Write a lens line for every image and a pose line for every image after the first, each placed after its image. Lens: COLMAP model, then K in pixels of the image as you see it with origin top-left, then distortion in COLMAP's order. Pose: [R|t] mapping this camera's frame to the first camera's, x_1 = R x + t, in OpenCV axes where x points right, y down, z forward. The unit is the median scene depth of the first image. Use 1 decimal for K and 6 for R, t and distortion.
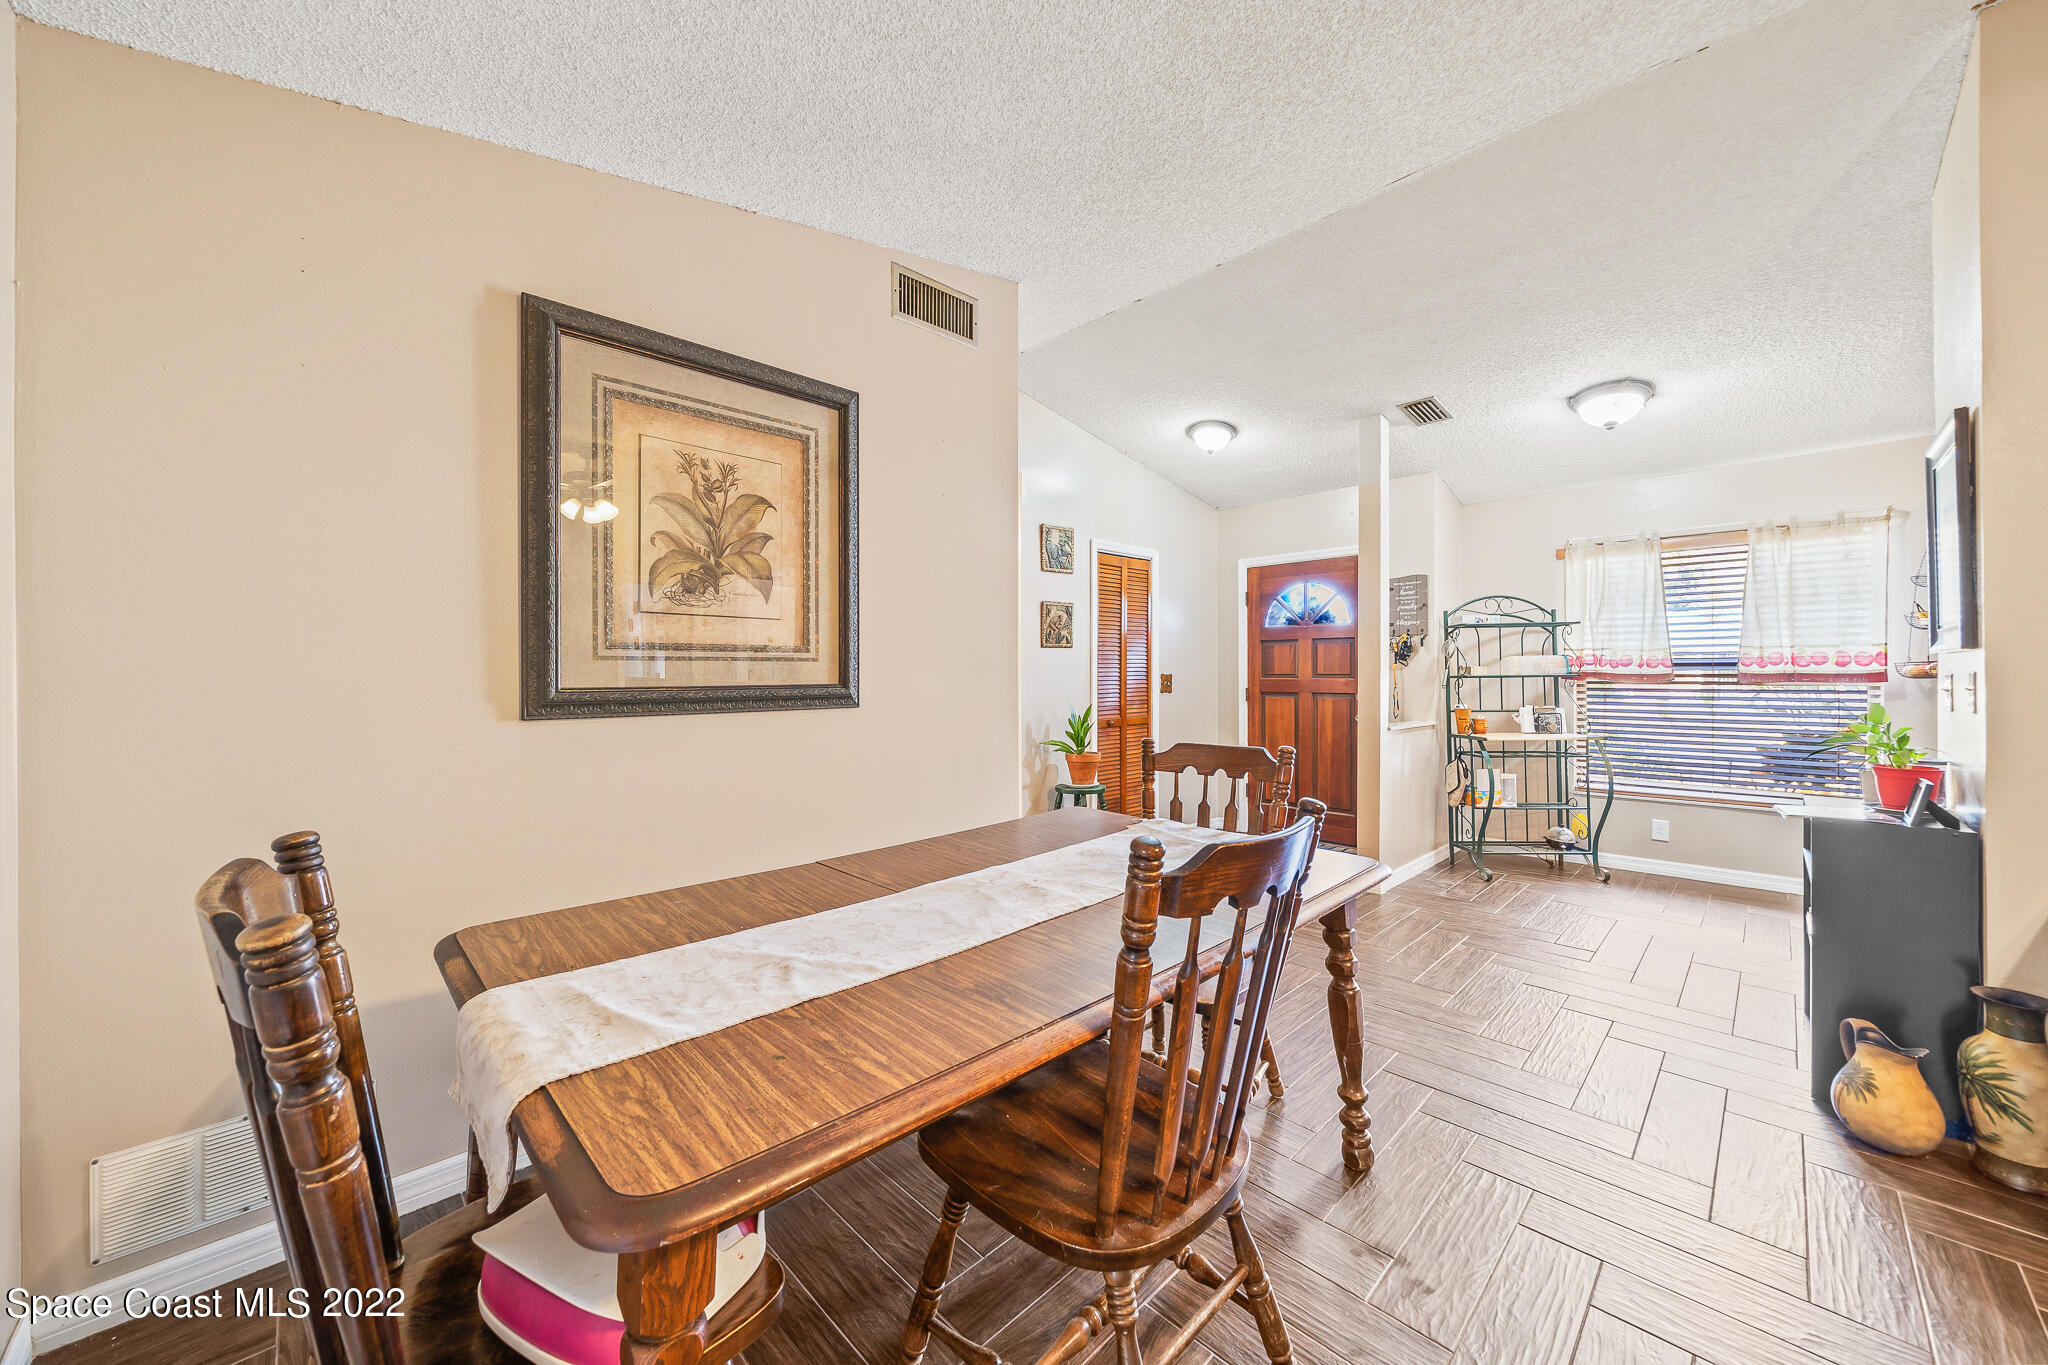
lens RADIAL K [[742.9, 0, 1033.4], [0, 742.9, 672.5], [0, 0, 1]] dist [-0.000797, -0.000041]
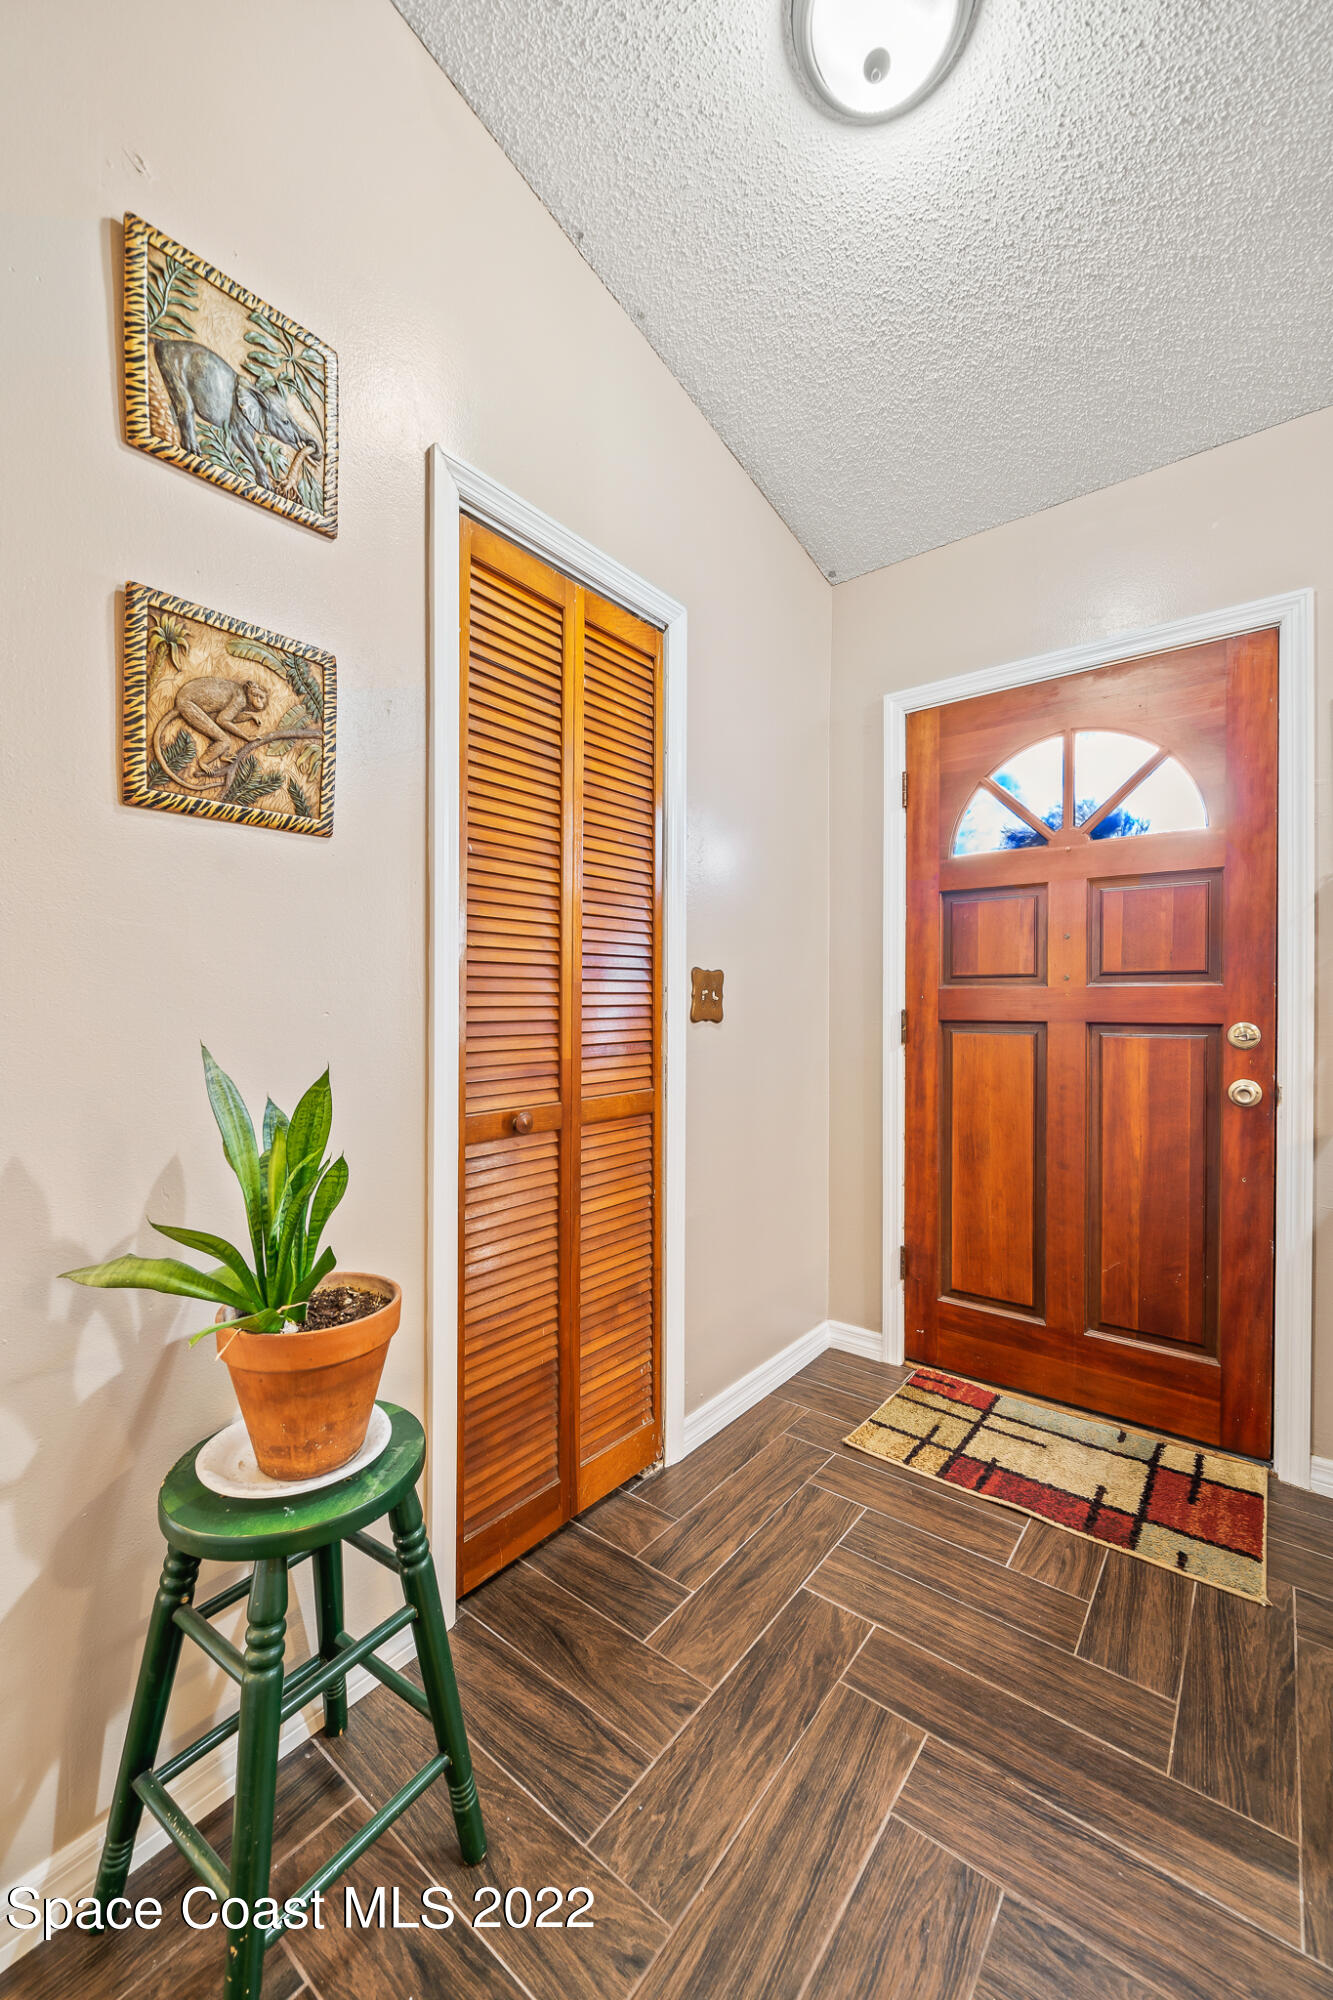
lens RADIAL K [[774.1, 0, 666.5], [0, 774.1, 1000.0], [0, 0, 1]] dist [-0.001814, 0.000004]
pose [[0.993246, 0.006658, 0.115837, 0.117466], [-0.006140, 0.999969, -0.004829, 0.019332], [-0.115865, 0.004085, 0.993257, 0.636944]]
